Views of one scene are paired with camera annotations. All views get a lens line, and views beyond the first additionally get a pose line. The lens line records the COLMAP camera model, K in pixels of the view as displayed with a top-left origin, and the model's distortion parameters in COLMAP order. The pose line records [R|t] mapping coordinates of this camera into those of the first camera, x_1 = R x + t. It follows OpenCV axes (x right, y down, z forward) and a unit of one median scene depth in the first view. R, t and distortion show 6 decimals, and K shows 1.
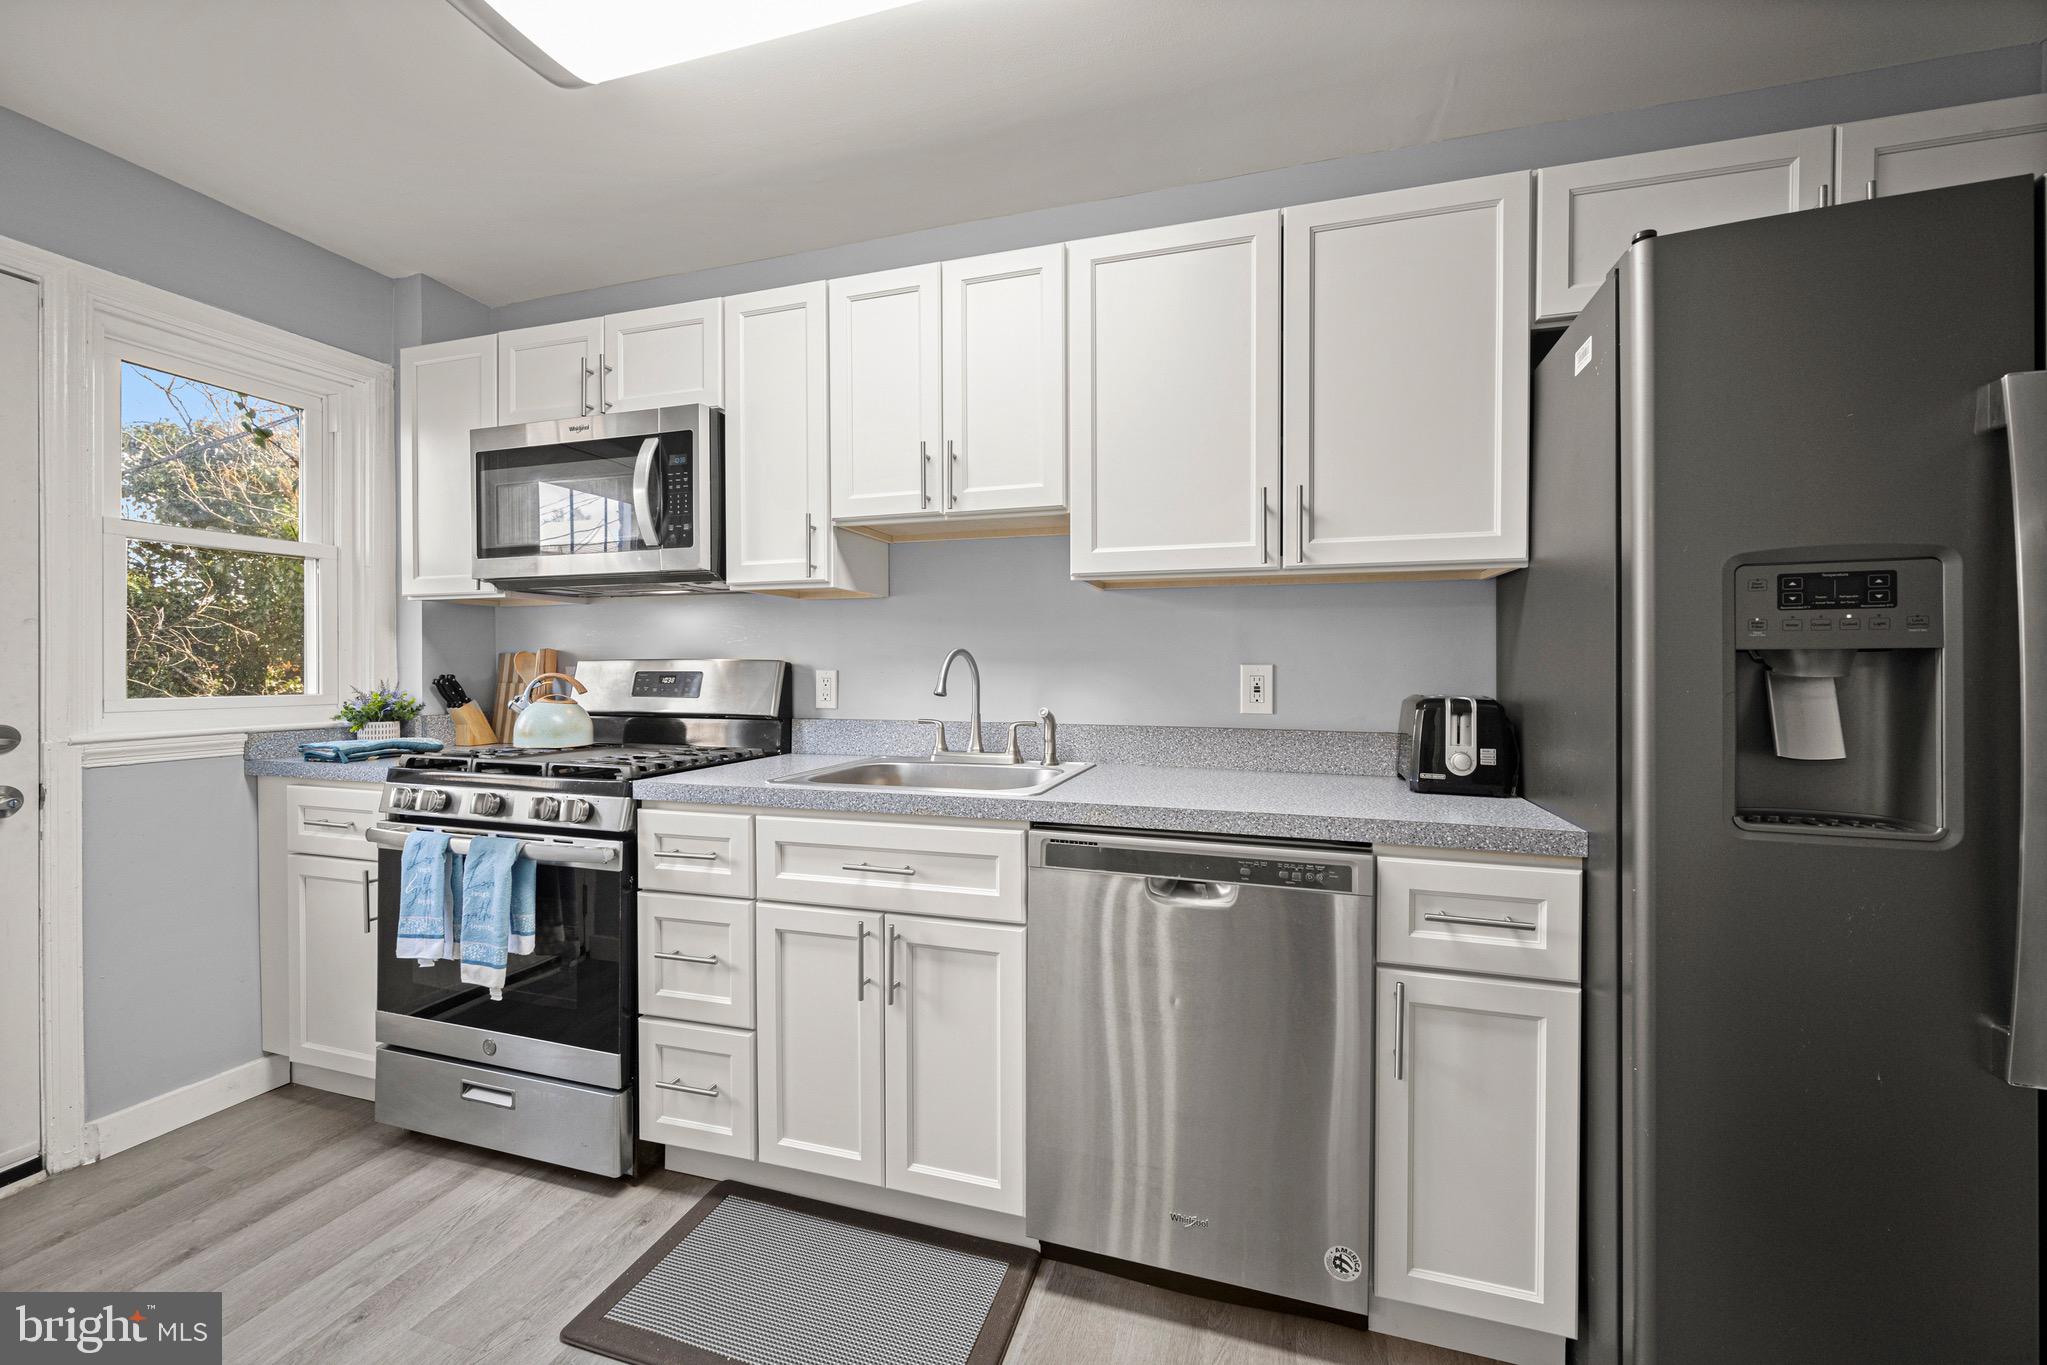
lens RADIAL K [[828.6, 0, 1028.8], [0, 828.6, 672.6], [0, 0, 1]] dist [-0.002906, 0.001499]
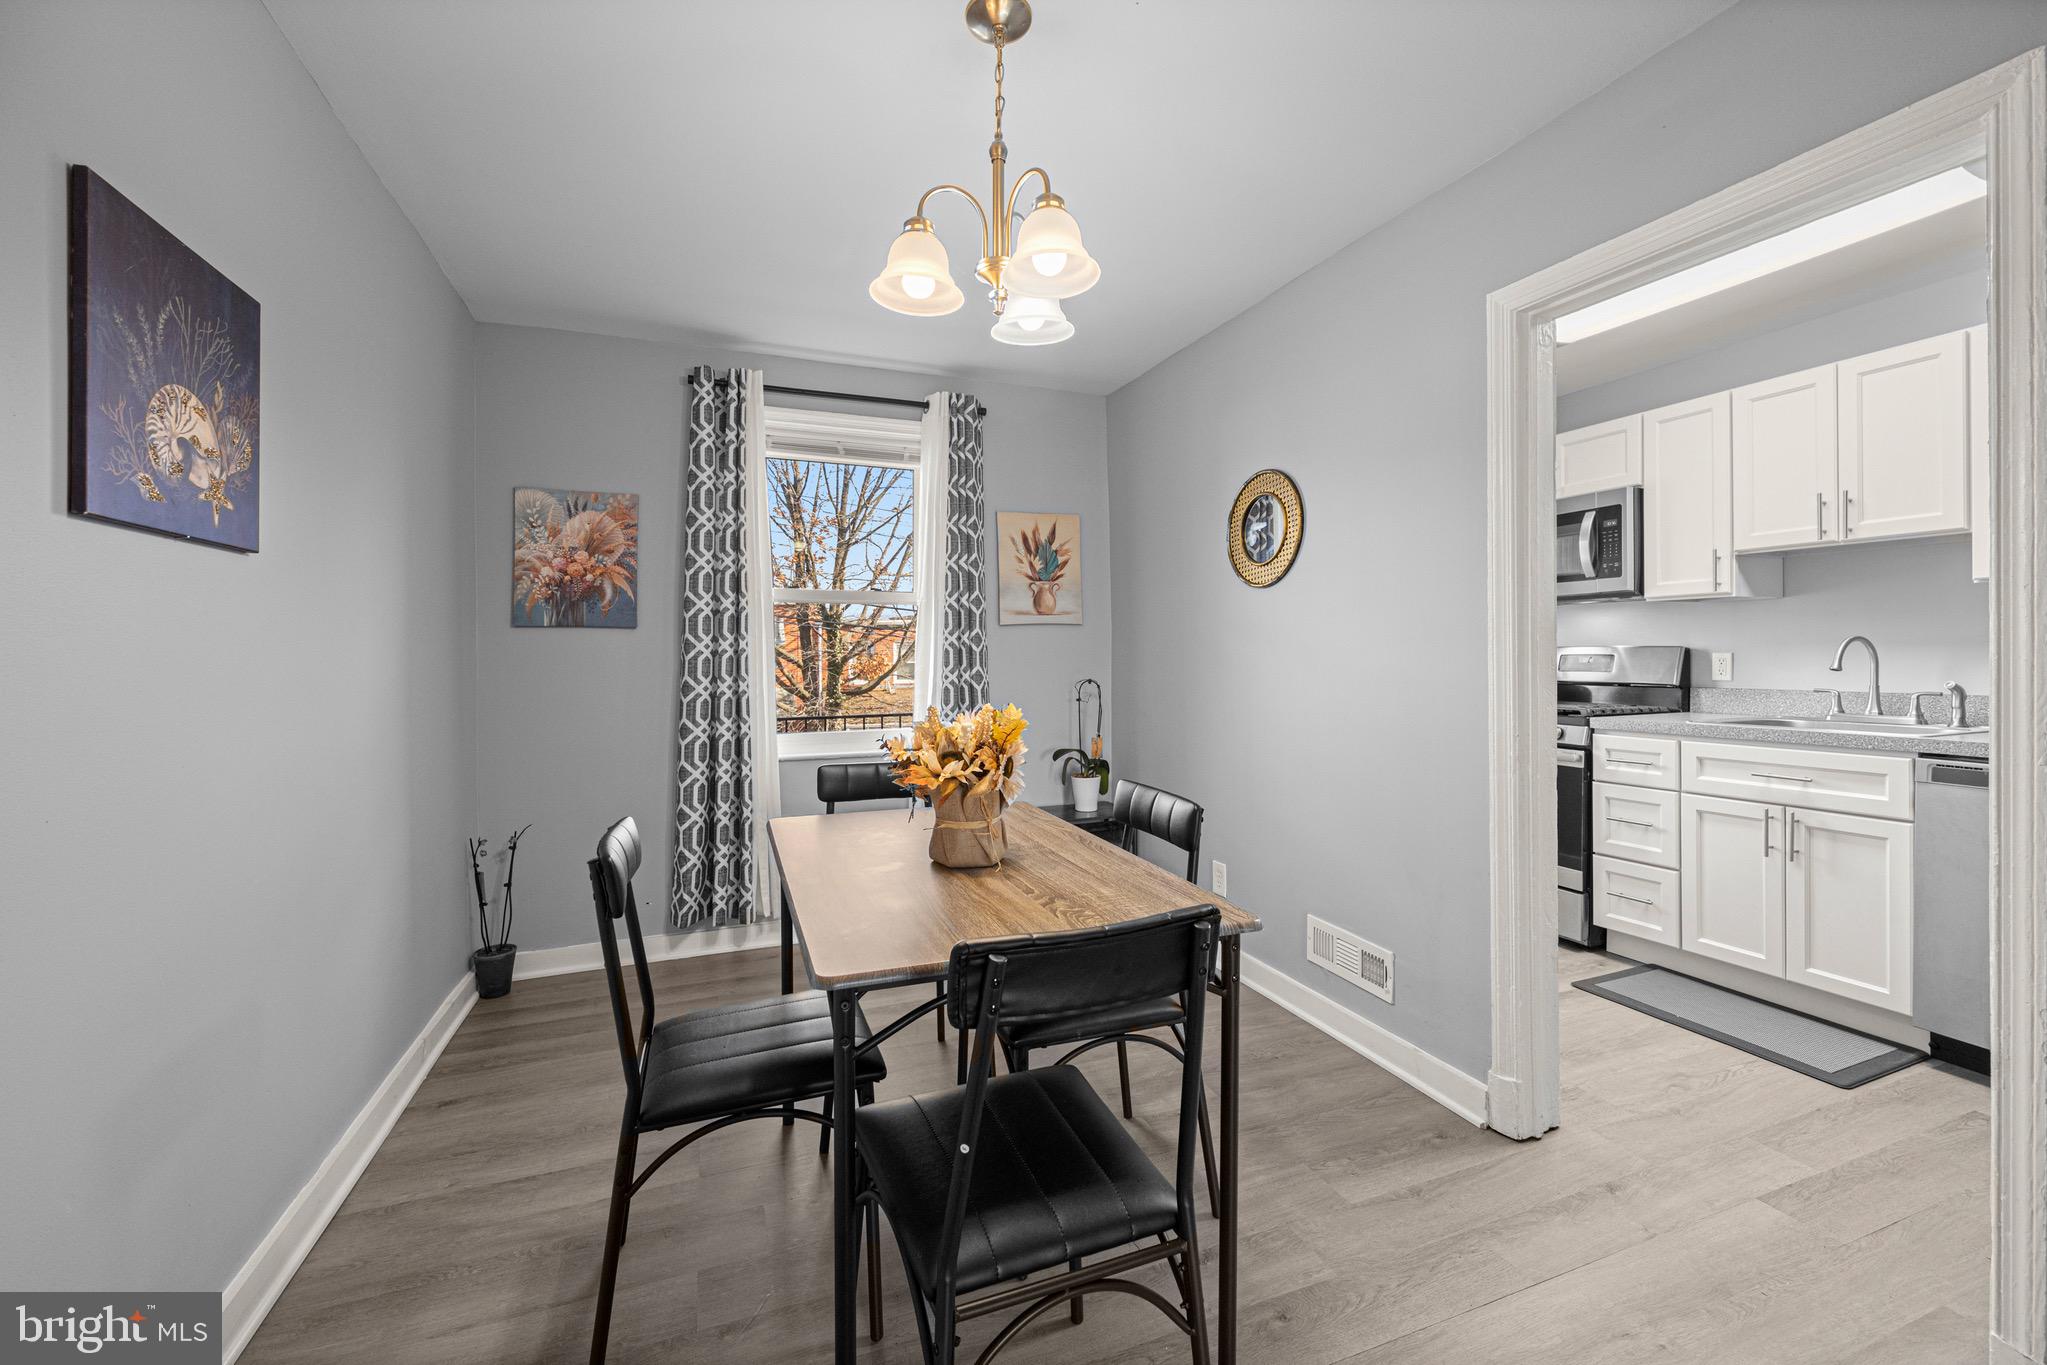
lens RADIAL K [[828.6, 0, 1023.9], [0, 828.6, 663.9], [0, 0, 1]] dist [-0.002906, 0.001499]
pose [[0.630677, 0.001954, -0.776043, 0.118301], [0.003434, 0.999980, 0.005308, 0.005038], [0.776038, -0.006013, 0.630658, -0.991831]]
